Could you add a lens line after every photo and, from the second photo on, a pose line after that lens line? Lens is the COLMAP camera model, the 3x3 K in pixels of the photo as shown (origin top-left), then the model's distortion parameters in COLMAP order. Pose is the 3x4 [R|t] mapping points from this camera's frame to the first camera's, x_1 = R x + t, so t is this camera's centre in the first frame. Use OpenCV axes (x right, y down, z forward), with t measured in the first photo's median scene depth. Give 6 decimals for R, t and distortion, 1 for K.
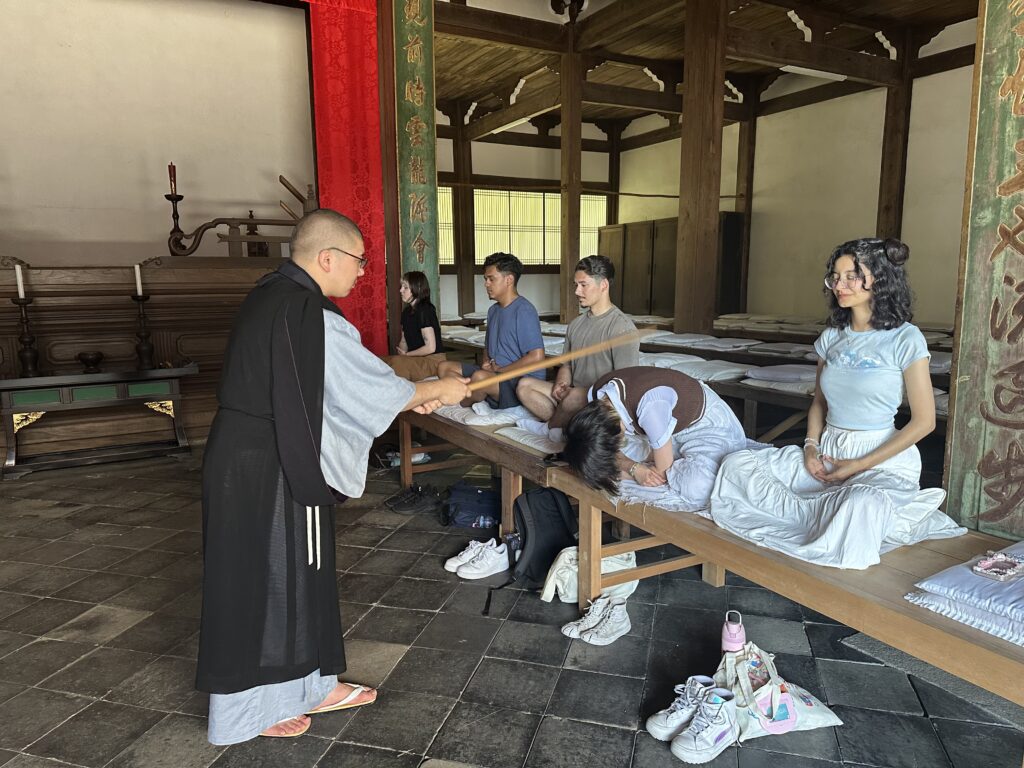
lens RADIAL K [[706.6, 0, 505.5], [0, 706.6, 384.3], [0, 0, 1]] dist [-0.002162, -0.000642]
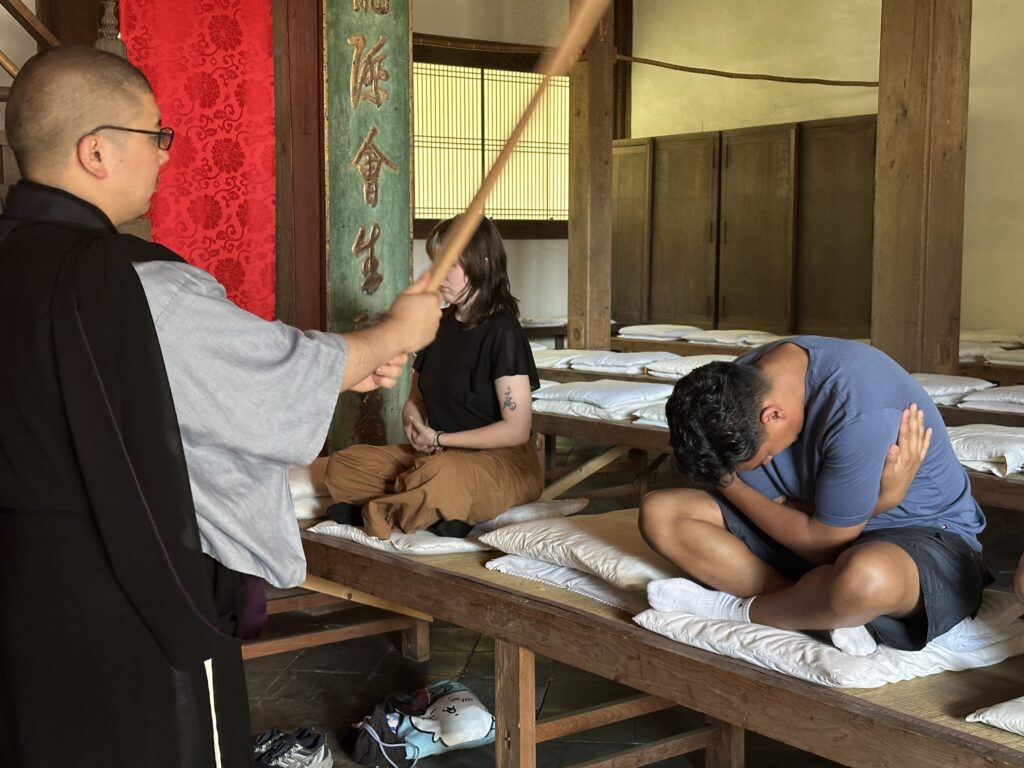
lens RADIAL K [[1434.6, 0, 512.0], [0, 1434.6, 384.0], [0, 0, 1]] dist [-0.029557, 0.138167]
pose [[0.990263, -0.004450, 0.139141, -0.153466], [0.012362, 0.998351, -0.056049, -0.022676], [-0.138662, 0.057223, 0.988685, 0.181876]]
